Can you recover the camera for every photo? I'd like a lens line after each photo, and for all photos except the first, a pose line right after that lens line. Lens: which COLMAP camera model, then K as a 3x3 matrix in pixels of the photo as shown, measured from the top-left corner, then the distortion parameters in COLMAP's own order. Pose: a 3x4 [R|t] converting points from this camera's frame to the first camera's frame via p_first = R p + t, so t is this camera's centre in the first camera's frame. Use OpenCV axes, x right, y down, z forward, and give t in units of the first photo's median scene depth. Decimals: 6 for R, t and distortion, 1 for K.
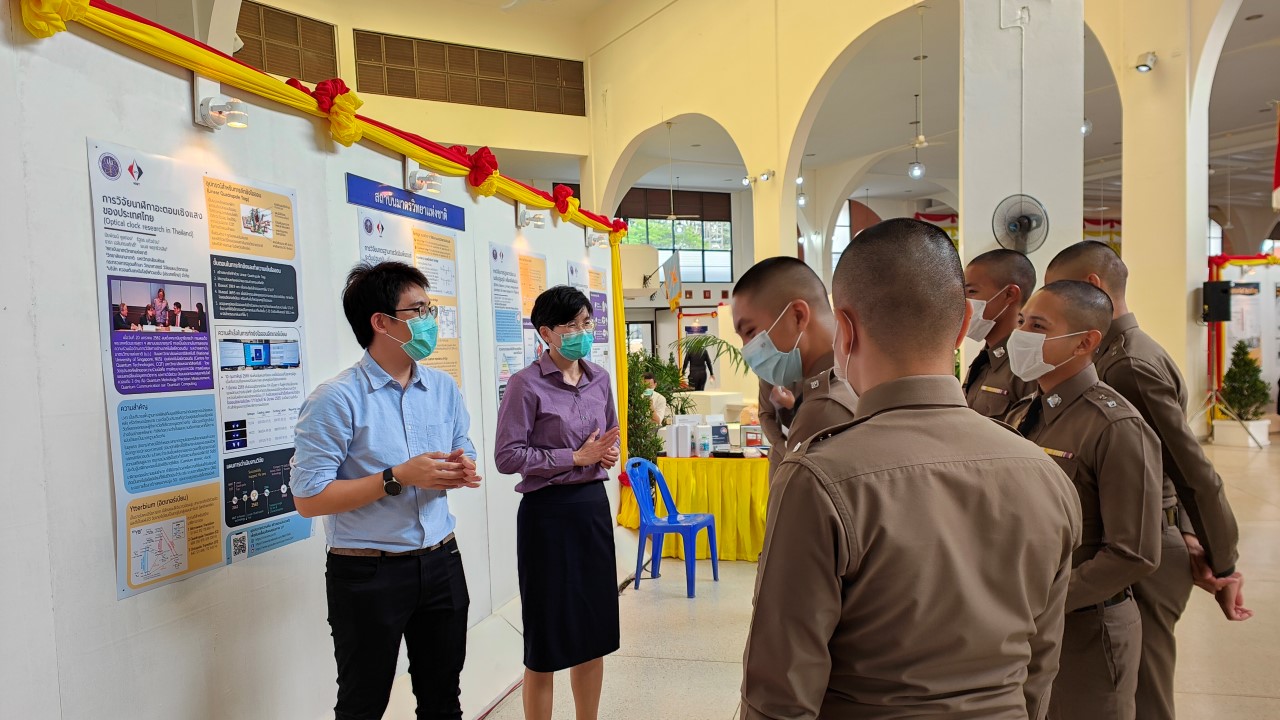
lens RADIAL K [[924.1, 0, 629.2], [0, 924.1, 403.3], [0, 0, 1]] dist [0.074338, -0.020008]
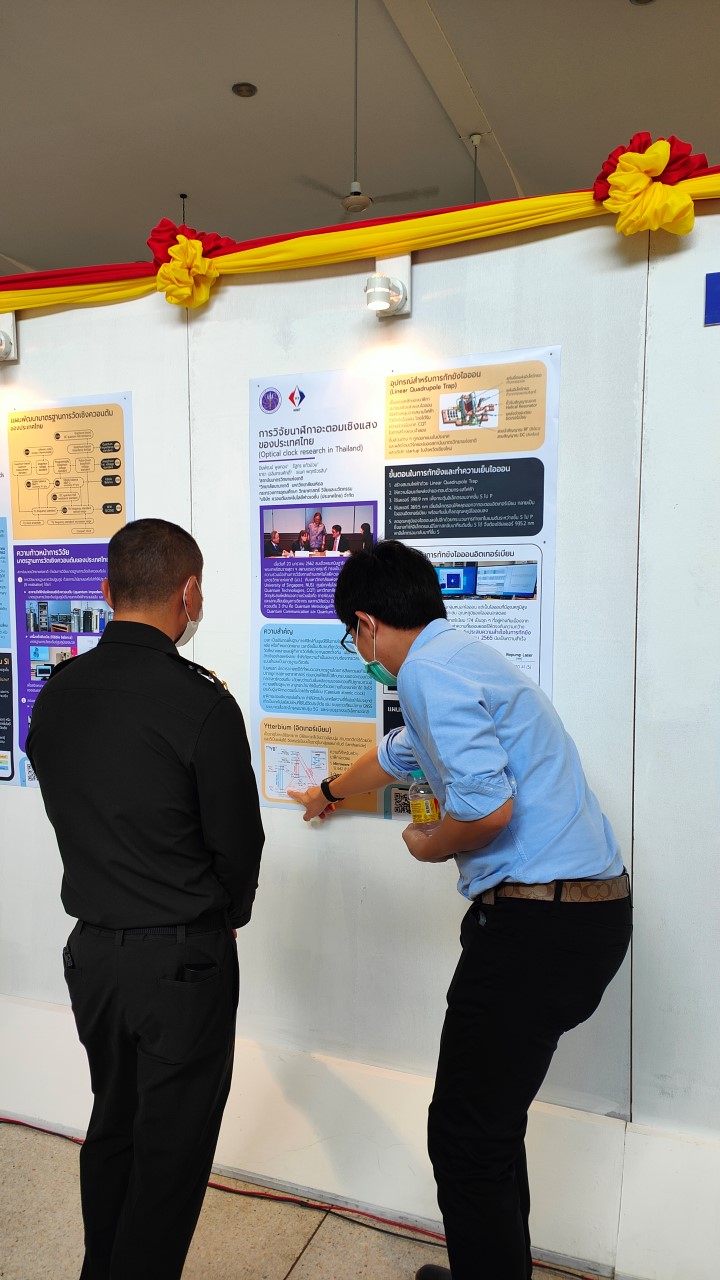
lens RADIAL K [[911.9, 0, 331.0], [0, 911.9, 665.2], [0, 0, 1]] dist [0.064909, -0.001918]
pose [[-0.107955, 0.103357, -0.988768, 0.406769], [-0.052245, 0.992617, 0.109463, -0.062095], [0.992782, 0.063476, -0.101758, 1.003880]]
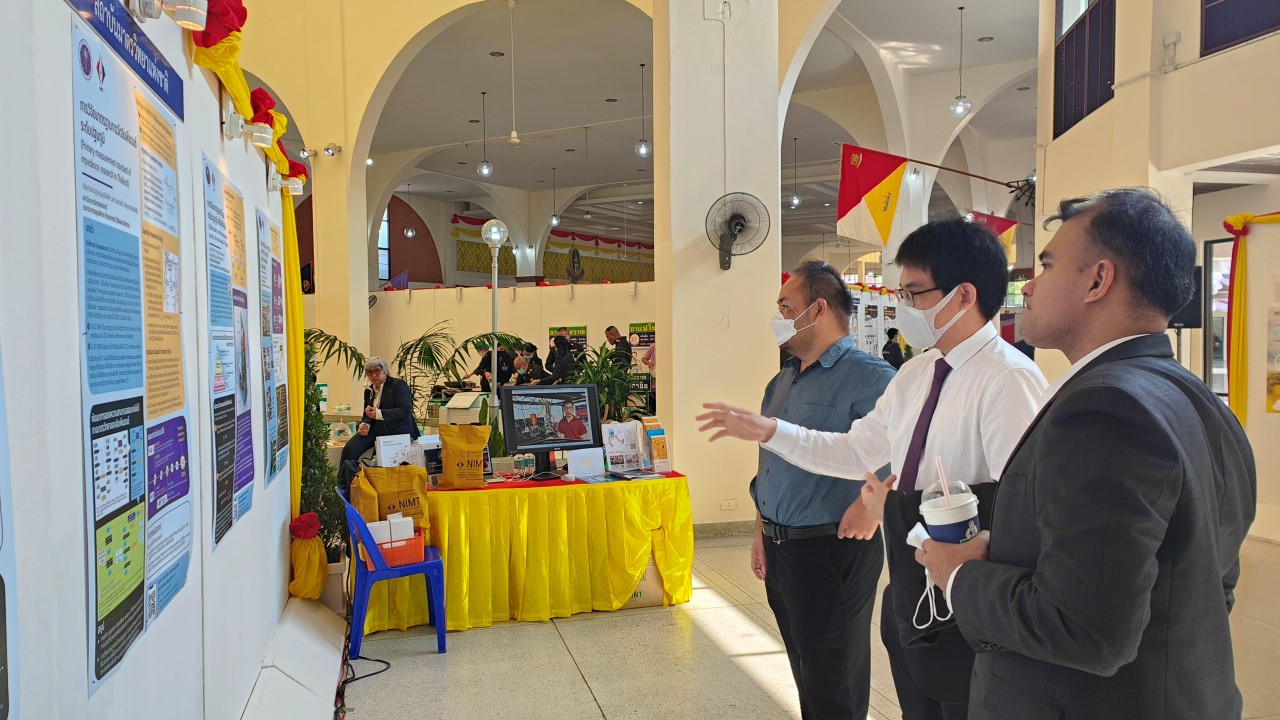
lens RADIAL K [[938.9, 0, 660.3], [0, 938.9, 365.2], [0, 0, 1]] dist [0.068141, -0.006458]
pose [[0.851259, 0.012506, 0.524598, -0.356090], [0.010639, 0.999099, -0.041081, -0.022042], [-0.524639, 0.040552, 0.850359, 0.566136]]
